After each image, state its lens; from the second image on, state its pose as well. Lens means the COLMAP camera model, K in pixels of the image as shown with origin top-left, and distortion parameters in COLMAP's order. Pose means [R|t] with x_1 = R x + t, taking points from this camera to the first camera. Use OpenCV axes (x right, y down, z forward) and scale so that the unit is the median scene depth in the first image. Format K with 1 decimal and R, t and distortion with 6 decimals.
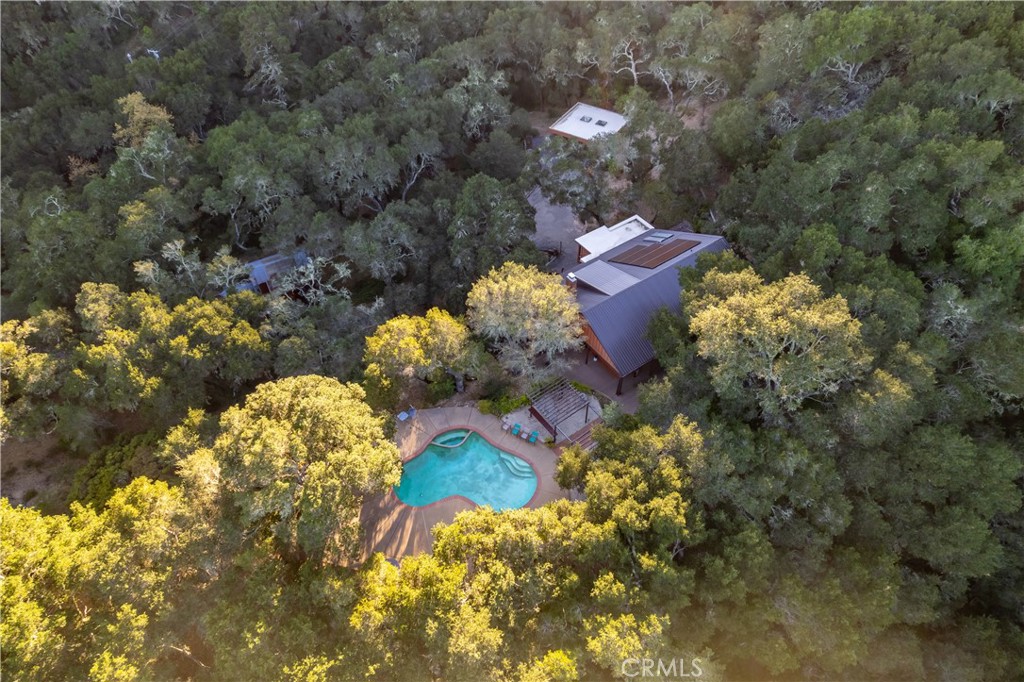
lens RADIAL K [[673.9, 0, 512.0], [0, 673.9, 341.0], [0, 0, 1]] dist [-0.000047, -0.000029]
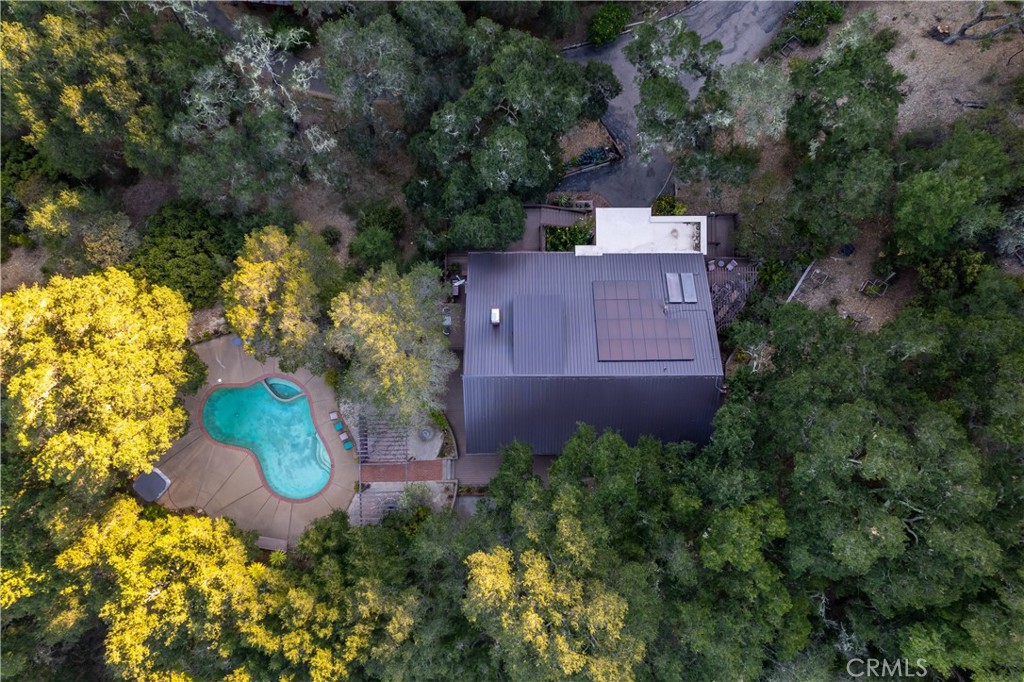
lens RADIAL K [[654.0, 0, 512.0], [0, 654.0, 341.0], [0, 0, 1]] dist [-0.002658, -0.000870]
pose [[0.816446, 0.577421, -0.001284, 0.132504], [-0.416938, 0.591065, 0.690511, -0.654662], [0.399474, -0.563229, 0.723321, 0.506751]]
